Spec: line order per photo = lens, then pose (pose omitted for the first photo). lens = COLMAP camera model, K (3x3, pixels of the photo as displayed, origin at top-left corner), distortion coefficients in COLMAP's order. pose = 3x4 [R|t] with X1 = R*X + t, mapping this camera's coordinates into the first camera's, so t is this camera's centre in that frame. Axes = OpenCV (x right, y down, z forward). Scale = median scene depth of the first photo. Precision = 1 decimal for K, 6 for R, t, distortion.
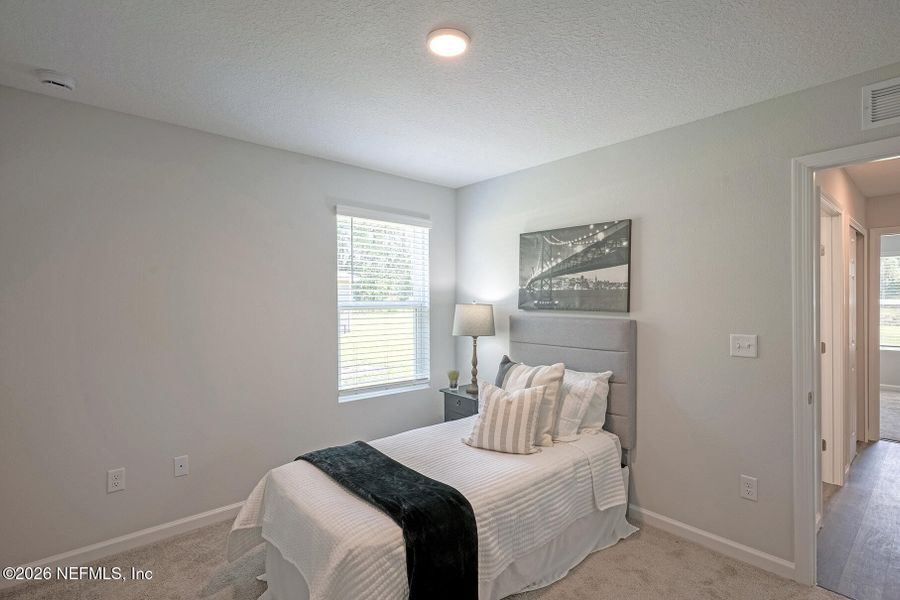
lens RADIAL K [[437.0, 0, 444.1], [0, 437.0, 301.0], [0, 0, 1]] dist [-0.004301, -0.000412]
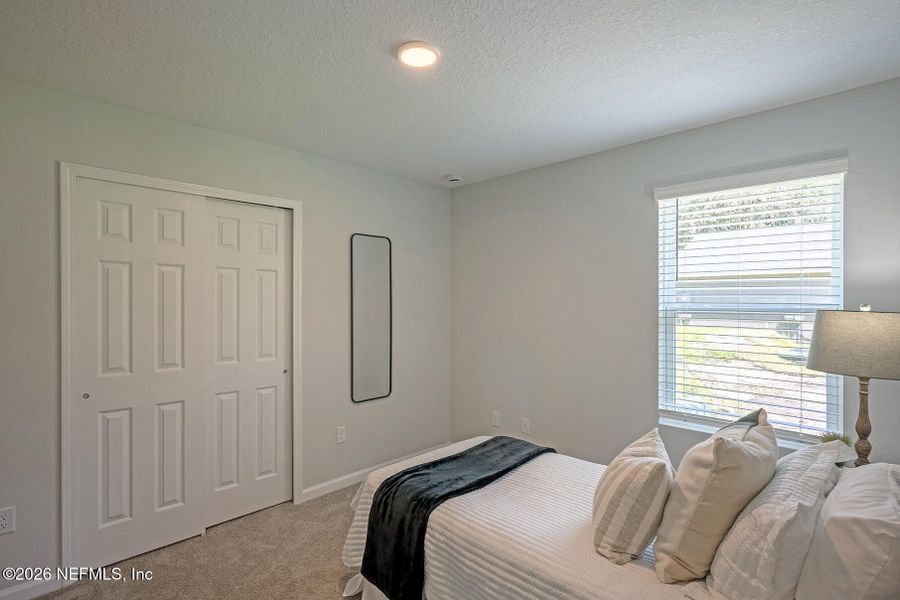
lens RADIAL K [[437.0, 0, 446.4], [0, 437.0, 304.4], [0, 0, 1]] dist [-0.004301, -0.000412]
pose [[0.076189, 0.008103, -0.997060, 0.569532], [-0.002228, 0.999966, 0.007956, -0.002717], [0.997091, 0.001615, 0.076204, 0.533106]]
